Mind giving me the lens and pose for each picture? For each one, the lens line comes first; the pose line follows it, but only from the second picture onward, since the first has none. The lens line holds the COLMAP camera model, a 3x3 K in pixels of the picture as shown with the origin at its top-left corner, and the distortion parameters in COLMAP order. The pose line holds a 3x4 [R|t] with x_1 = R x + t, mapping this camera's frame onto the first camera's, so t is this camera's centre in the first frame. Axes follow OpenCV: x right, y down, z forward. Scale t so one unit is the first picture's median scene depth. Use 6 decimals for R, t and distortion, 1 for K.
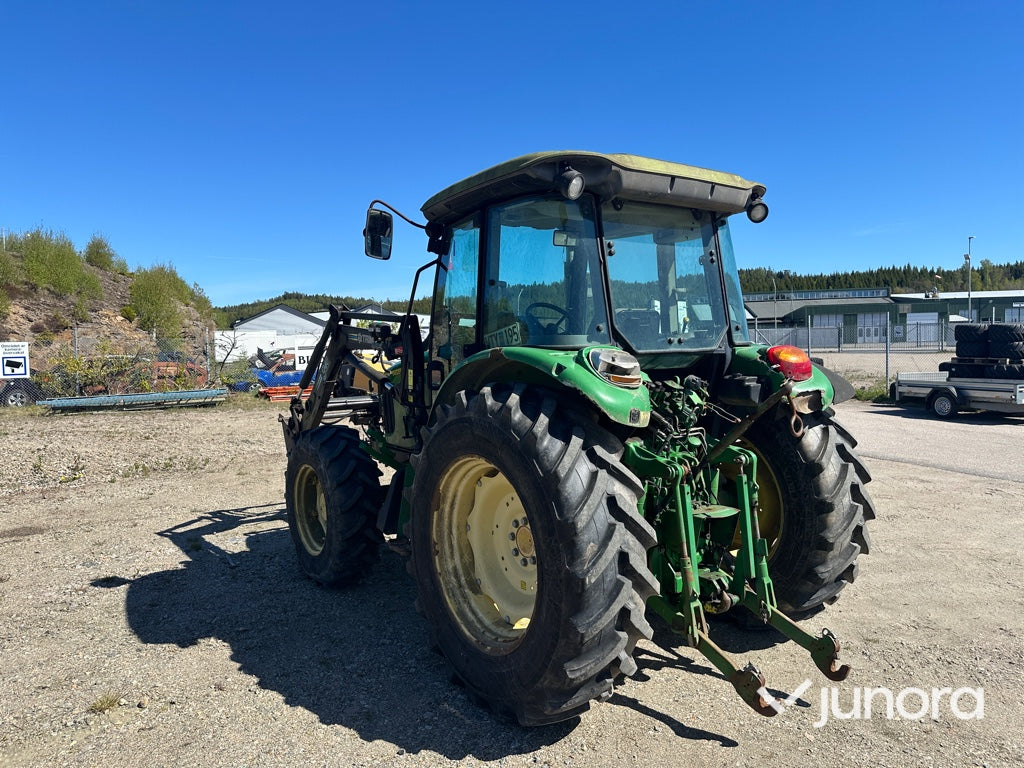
lens RADIAL K [[717.1, 0, 517.5], [0, 717.1, 375.0], [0, 0, 1]] dist [0.059922, -0.076908]
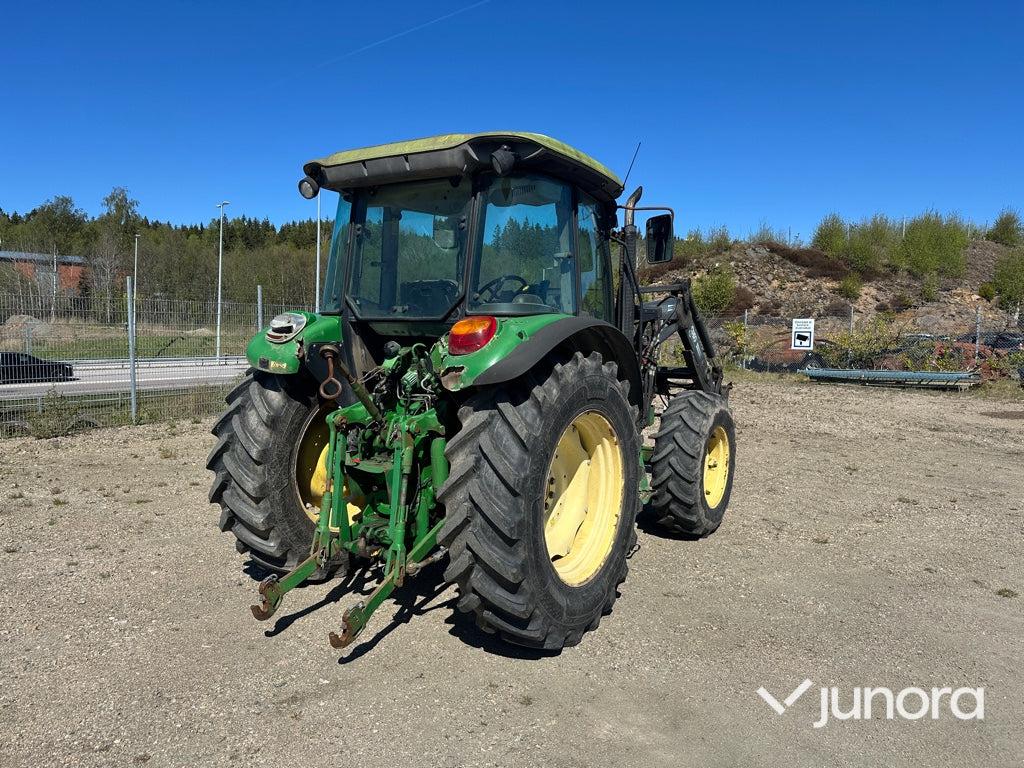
lens RADIAL K [[716.4, 0, 517.7], [0, 716.4, 385.0], [0, 0, 1]] dist [0.062540, -0.080770]
pose [[0.359685, 0.096664, -0.928053, 1.170875], [-0.059046, 0.994984, 0.080751, -0.029131], [0.931204, 0.025752, 0.363589, 0.703752]]
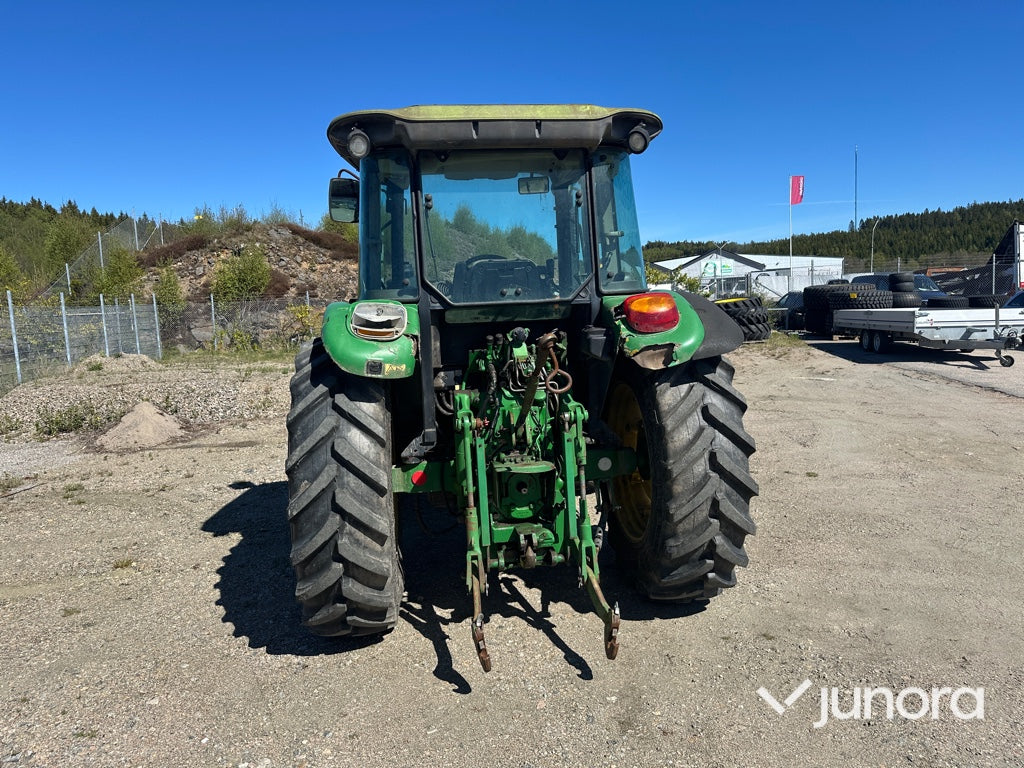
lens RADIAL K [[715.4, 0, 517.4], [0, 715.4, 381.7], [0, 0, 1]] dist [0.070097, -0.091004]
pose [[0.880809, 0.032498, -0.472355, 0.624651], [0.006816, 0.996668, 0.081279, -0.004707], [0.473423, -0.074811, 0.877653, 0.131847]]
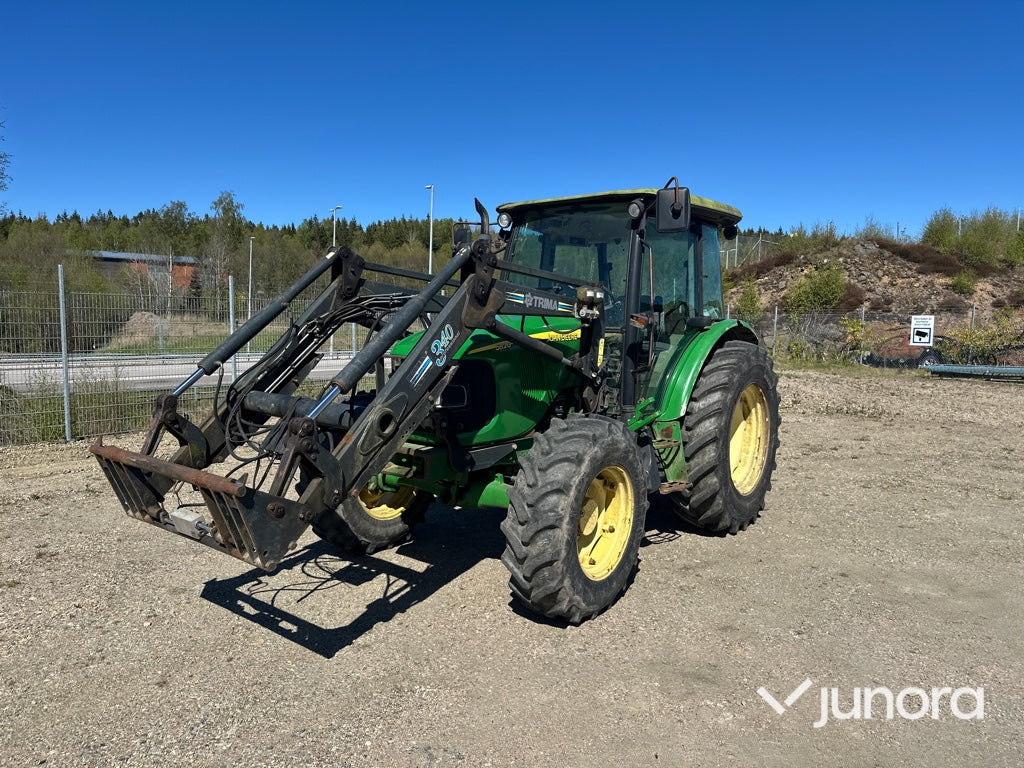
lens RADIAL K [[717.9, 0, 517.8], [0, 717.9, 385.0], [0, 0, 1]] dist [0.056609, -0.074848]
pose [[0.262761, 0.105149, -0.959114, 1.451102], [-0.057868, 0.993972, 0.093117, -0.019081], [0.963124, 0.031034, 0.267262, 0.165713]]
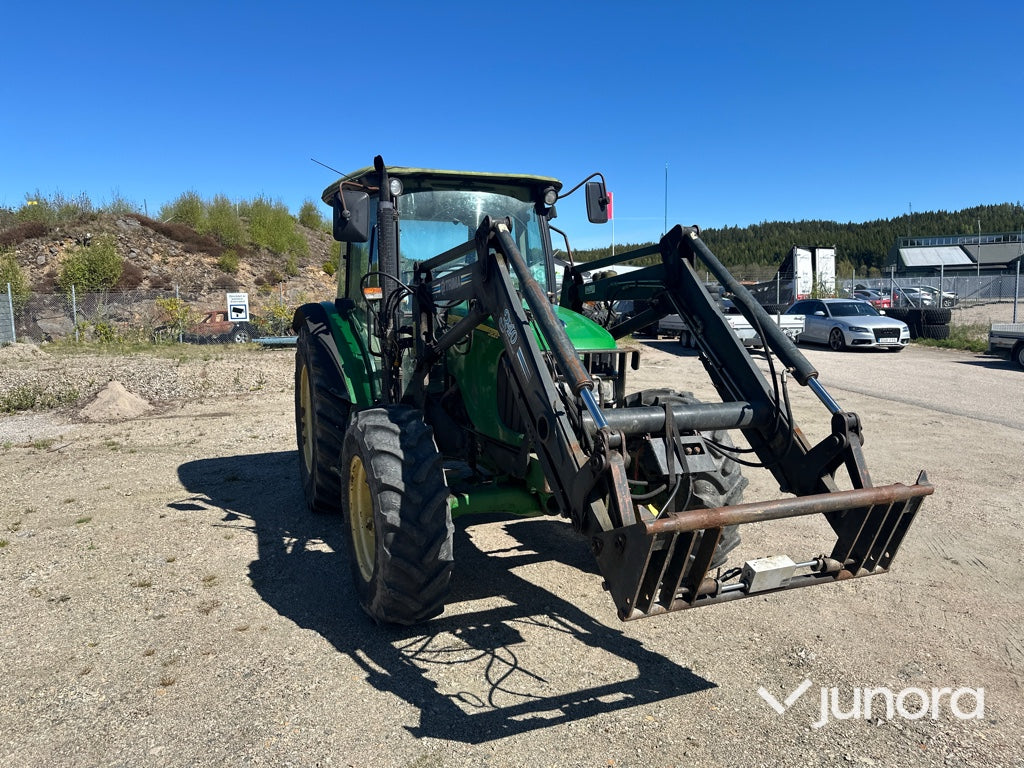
lens RADIAL K [[719.7, 0, 507.8], [0, 719.7, 380.4], [0, 0, 1]] dist [0.048834, -0.064625]
pose [[0.962954, 0.031412, -0.267829, 0.584356], [-0.010496, 0.996806, 0.079171, 0.011718], [0.269460, -0.073427, 0.960208, -0.589606]]
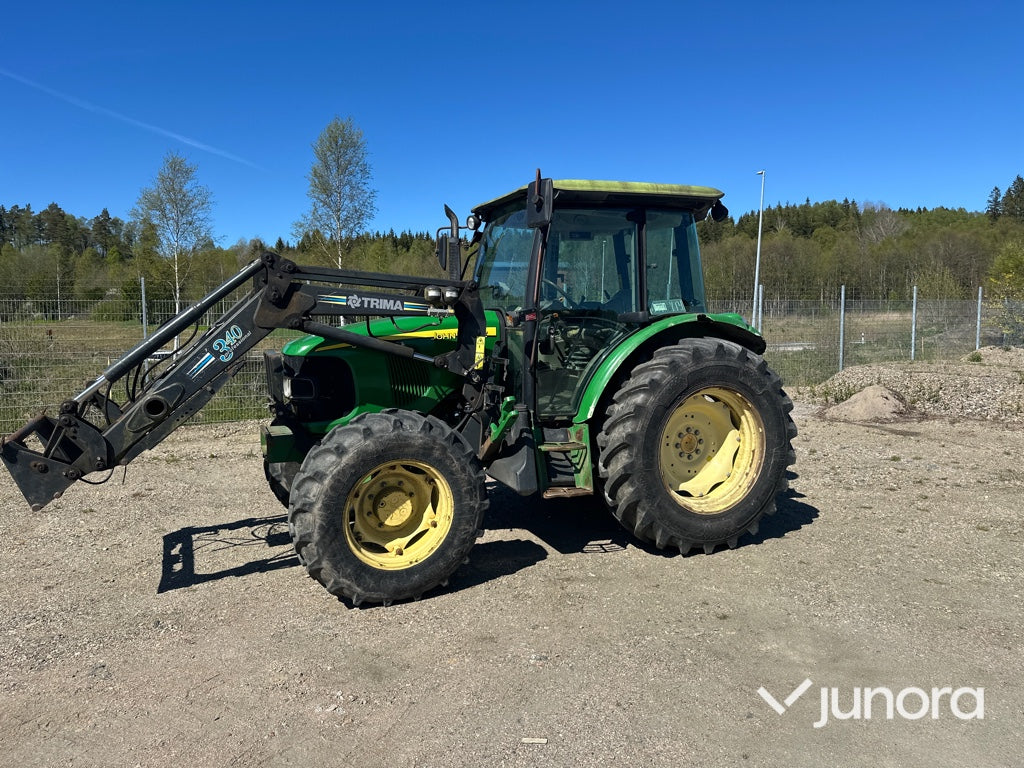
lens RADIAL K [[712.1, 0, 521.5], [0, 712.1, 379.3], [0, 0, 1]] dist [0.071688, -0.086389]
pose [[-0.236128, 0.105302, -0.965999, 1.473162], [-0.030588, 0.992813, 0.115702, -0.060336], [0.971240, 0.056868, -0.231210, 0.942858]]
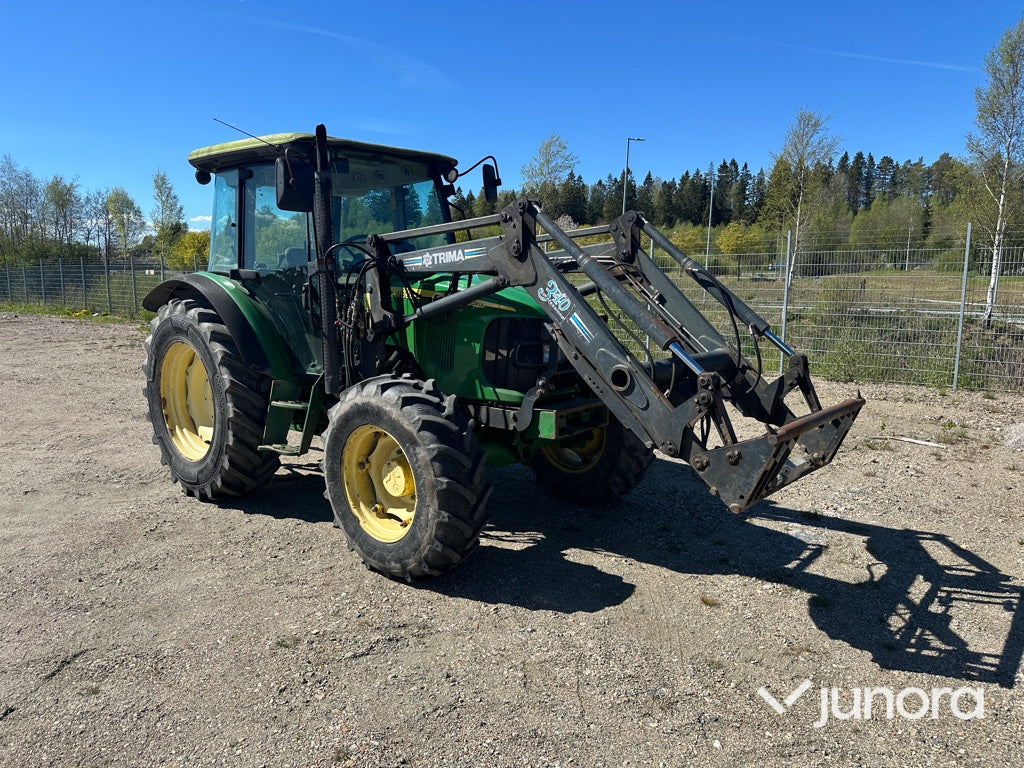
lens RADIAL K [[716.8, 0, 512.5], [0, 716.8, 382.9], [0, 0, 1]] dist [0.063531, -0.077558]
pose [[-0.977296, 0.053492, -0.205015, 0.057492], [0.011907, 0.979943, 0.198924, -0.107284], [0.211544, 0.191966, -0.958331, 2.499460]]
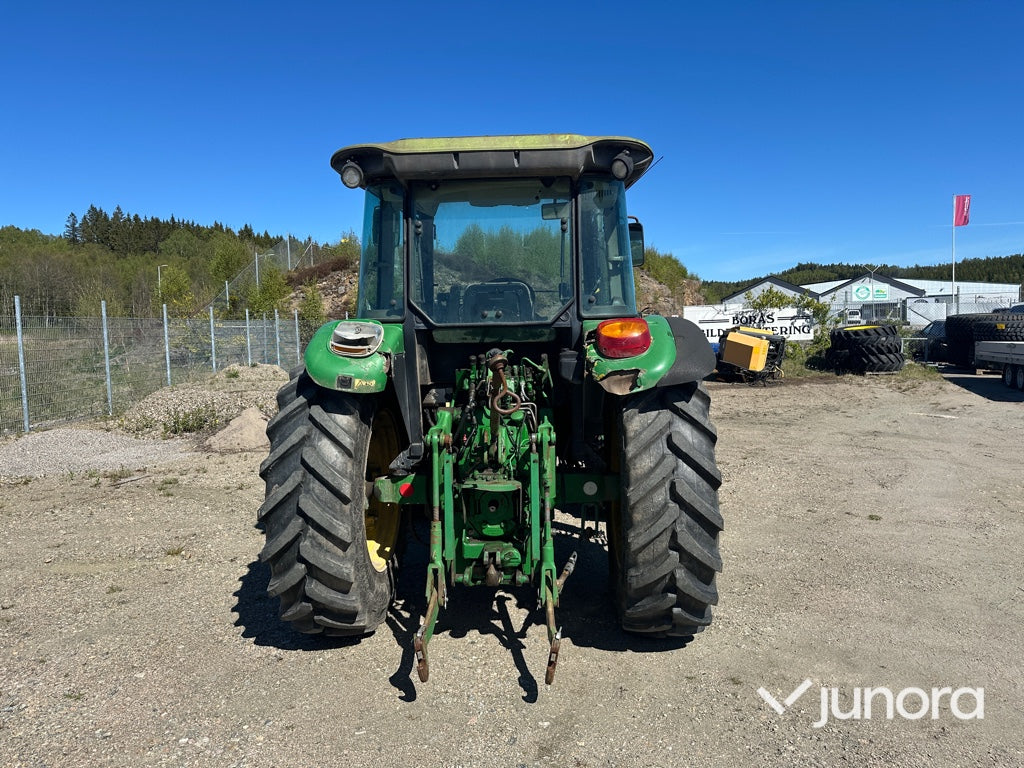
lens RADIAL K [[717.1, 0, 517.5], [0, 717.1, 375.0], [0, 0, 1]] dist [0.059922, -0.076908]
pose [[0.776219, 0.044374, -0.628900, 0.798068], [-0.021219, 0.998794, 0.044284, -0.007169], [0.630107, -0.021030, 0.776224, 0.221582]]
